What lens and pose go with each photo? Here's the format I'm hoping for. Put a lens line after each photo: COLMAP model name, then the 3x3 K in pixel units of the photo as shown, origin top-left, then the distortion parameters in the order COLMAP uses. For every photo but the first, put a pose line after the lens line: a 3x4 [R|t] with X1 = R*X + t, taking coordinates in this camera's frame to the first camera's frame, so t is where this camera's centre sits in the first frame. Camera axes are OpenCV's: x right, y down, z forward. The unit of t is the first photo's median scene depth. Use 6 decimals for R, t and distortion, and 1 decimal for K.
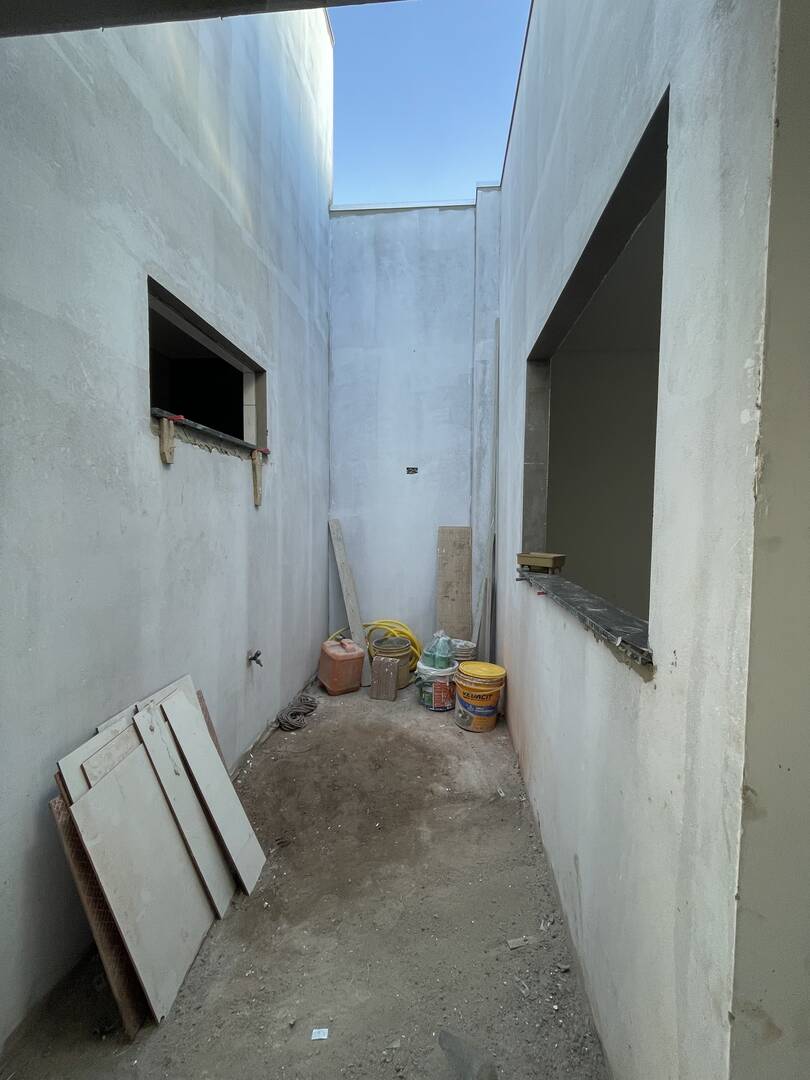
lens RADIAL K [[438.0, 0, 405.4], [0, 438.0, 538.1], [0, 0, 1]] dist [0.001338, 0.000893]
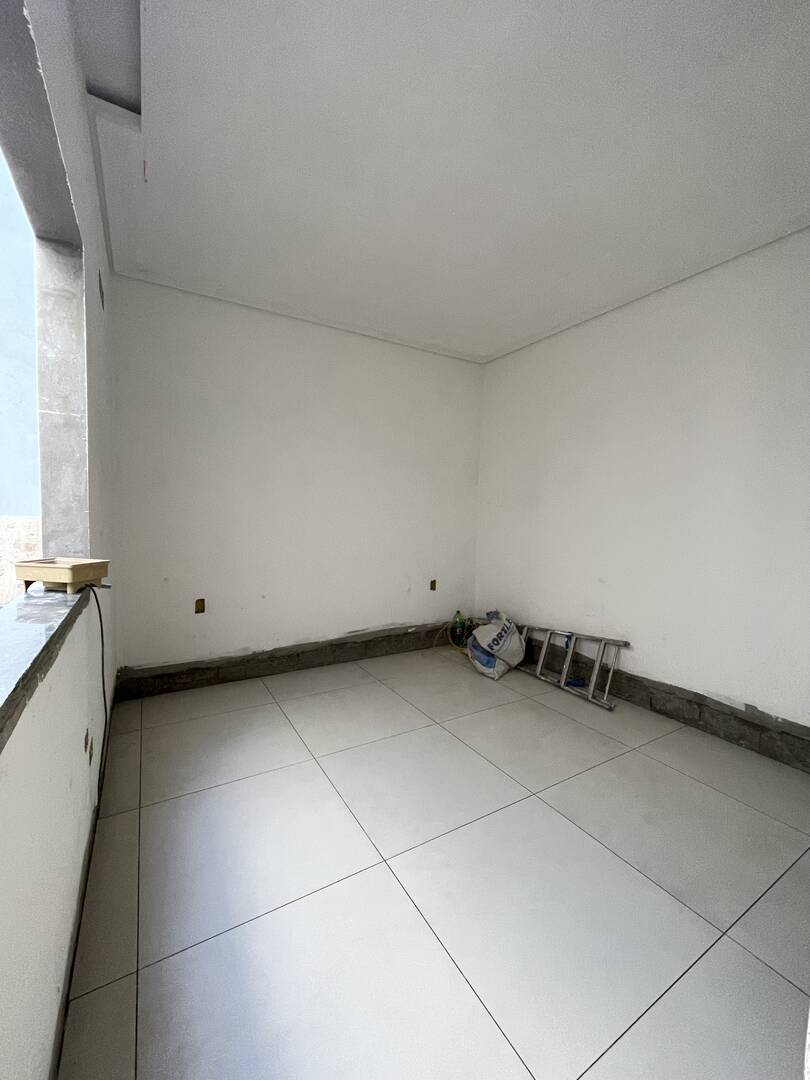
lens RADIAL K [[438.0, 0, 405.3], [0, 438.0, 541.7], [0, 0, 1]] dist [0.001338, 0.000893]
pose [[0.809284, -0.034794, 0.586386, 0.319215], [0.018160, 0.999249, 0.034229, -0.002404], [-0.587137, -0.017052, 0.809308, 0.213246]]
